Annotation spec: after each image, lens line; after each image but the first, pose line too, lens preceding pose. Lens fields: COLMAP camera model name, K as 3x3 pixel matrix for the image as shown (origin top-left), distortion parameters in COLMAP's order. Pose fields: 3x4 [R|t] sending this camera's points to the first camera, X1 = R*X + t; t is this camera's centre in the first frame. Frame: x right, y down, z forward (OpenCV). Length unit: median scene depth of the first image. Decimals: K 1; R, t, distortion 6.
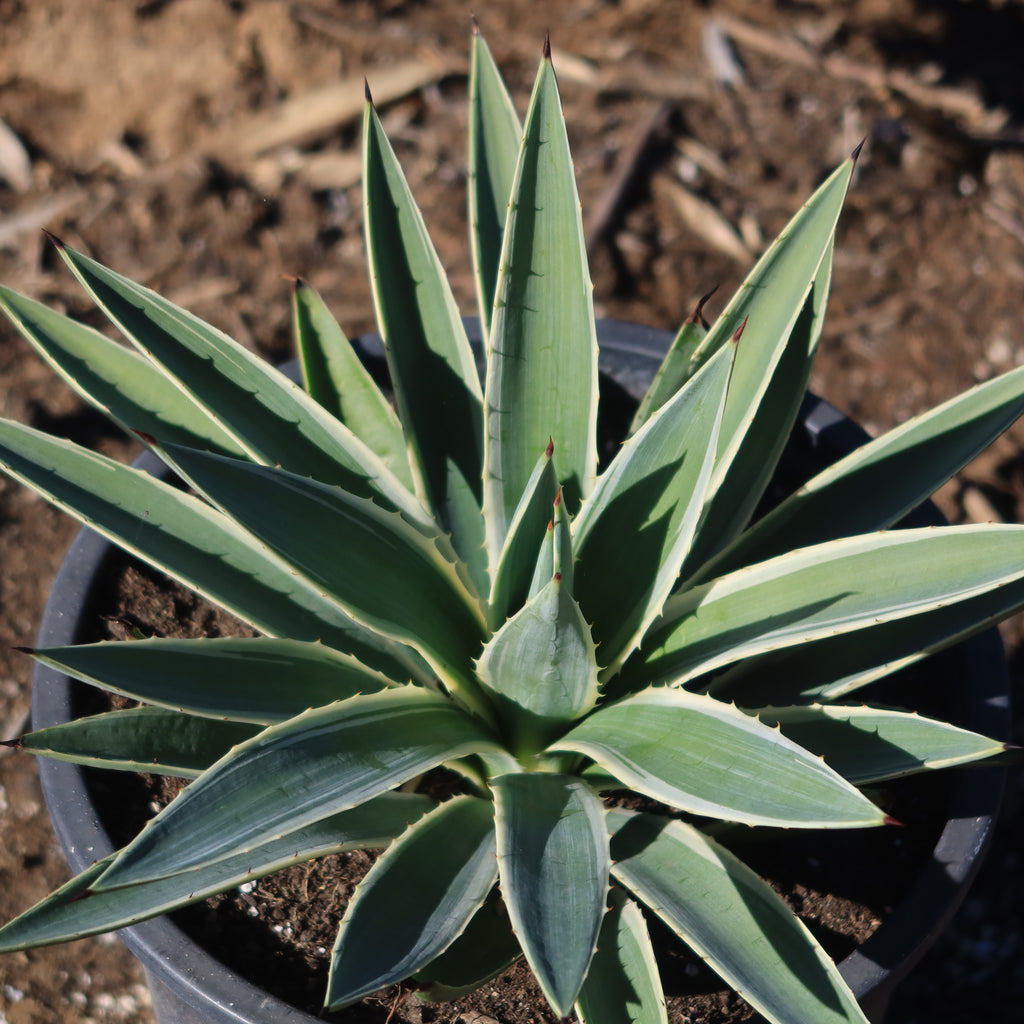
lens RADIAL K [[4338.6, 0, 515.5], [0, 4338.6, 520.1], [0, 0, 1]] dist [-0.054168, 0.000000]
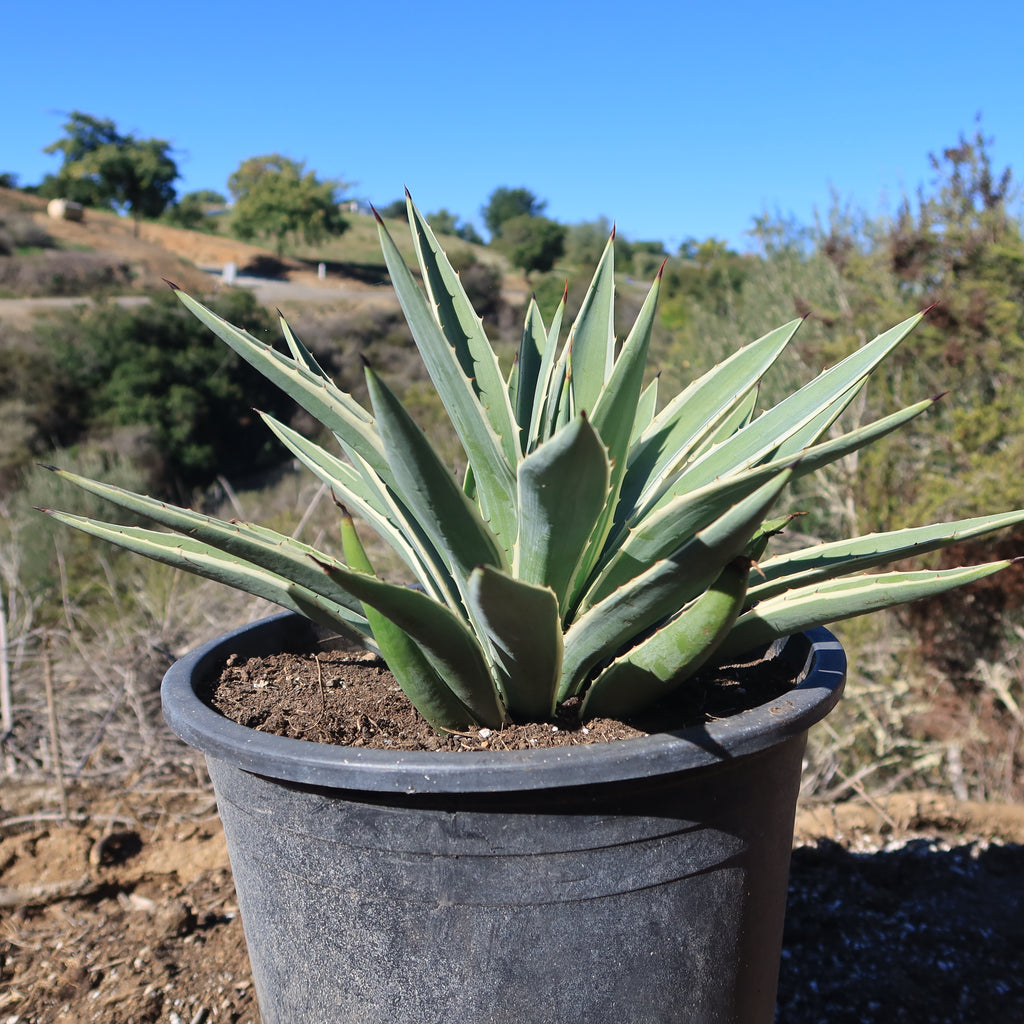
lens RADIAL K [[1054.9, 0, 509.2], [0, 1054.9, 514.2], [0, 0, 1]] dist [-0.019587, 0.000000]
pose [[0.950108, -0.045316, 0.308610, -0.158554], [0.244371, 0.723013, -0.646169, 0.272358], [-0.193847, 0.689346, 0.698015, 0.754493]]
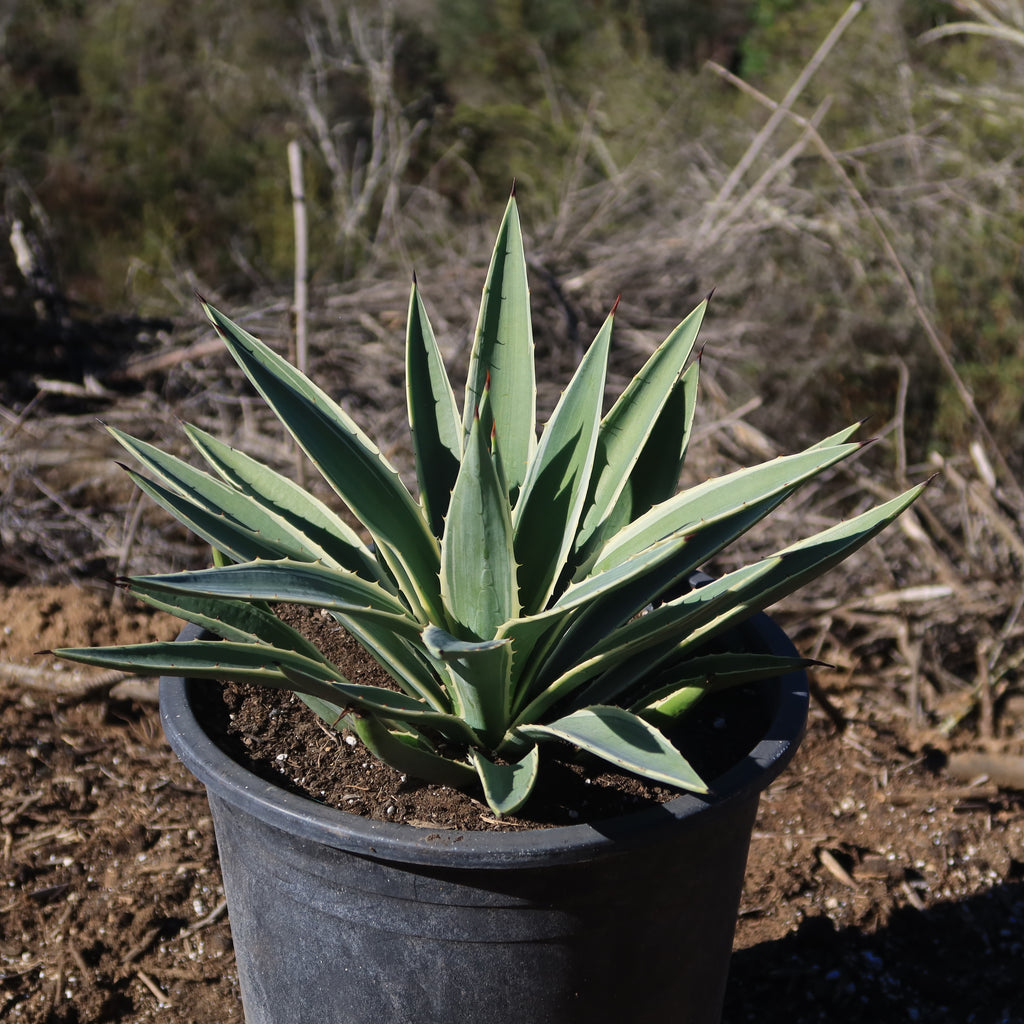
lens RADIAL K [[2006.5, 0, 508.5], [0, 2006.5, 510.8], [0, 0, 1]] dist [-0.007468, 0.000000]
pose [[0.993285, 0.046687, -0.105858, 0.087507], [-0.088754, 0.894427, -0.438319, 0.316206], [0.074219, 0.444771, 0.892564, 0.375475]]
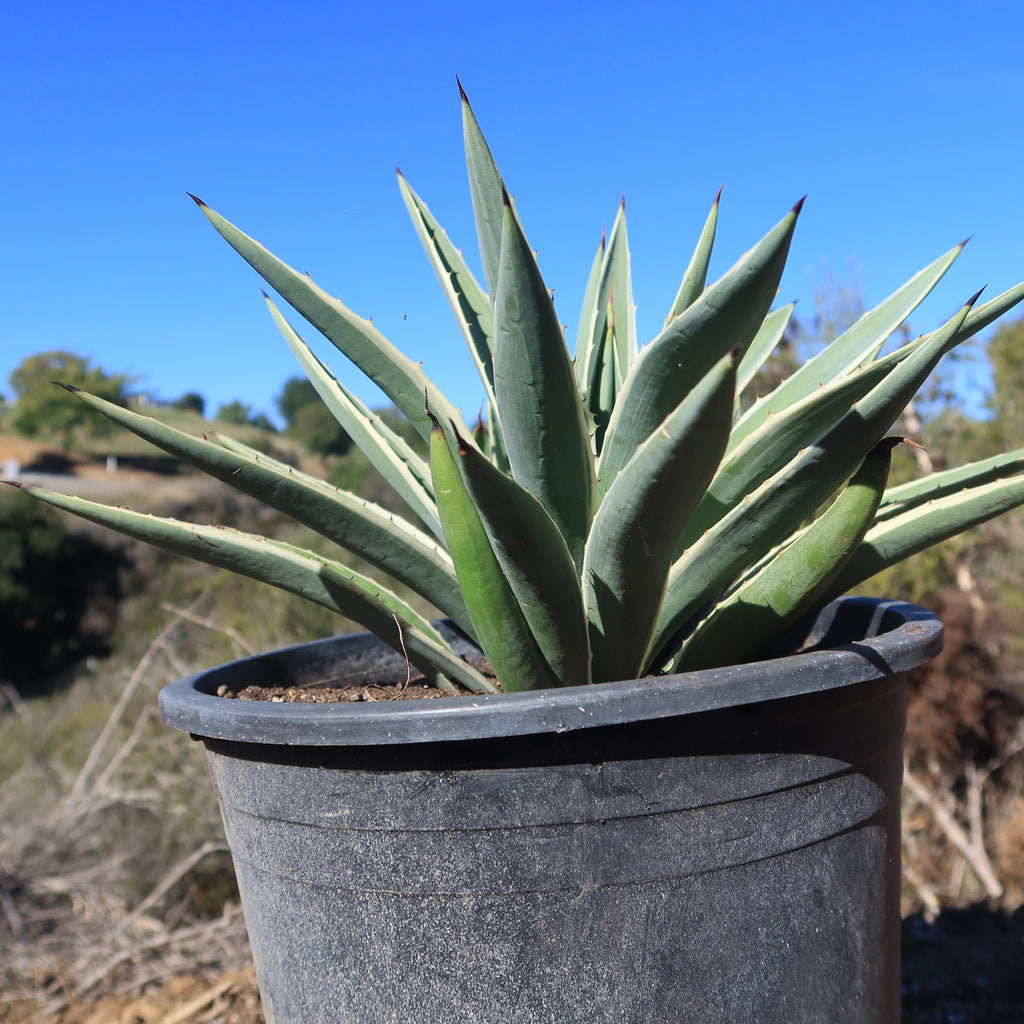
lens RADIAL K [[1054.9, 0, 505.0], [0, 1054.9, 518.2], [0, 0, 1]] dist [-0.019587, 0.000000]
pose [[0.875601, -0.040799, 0.481309, -0.219464], [0.410203, 0.588960, -0.696319, 0.266368], [-0.255063, 0.807132, 0.532429, 0.848159]]
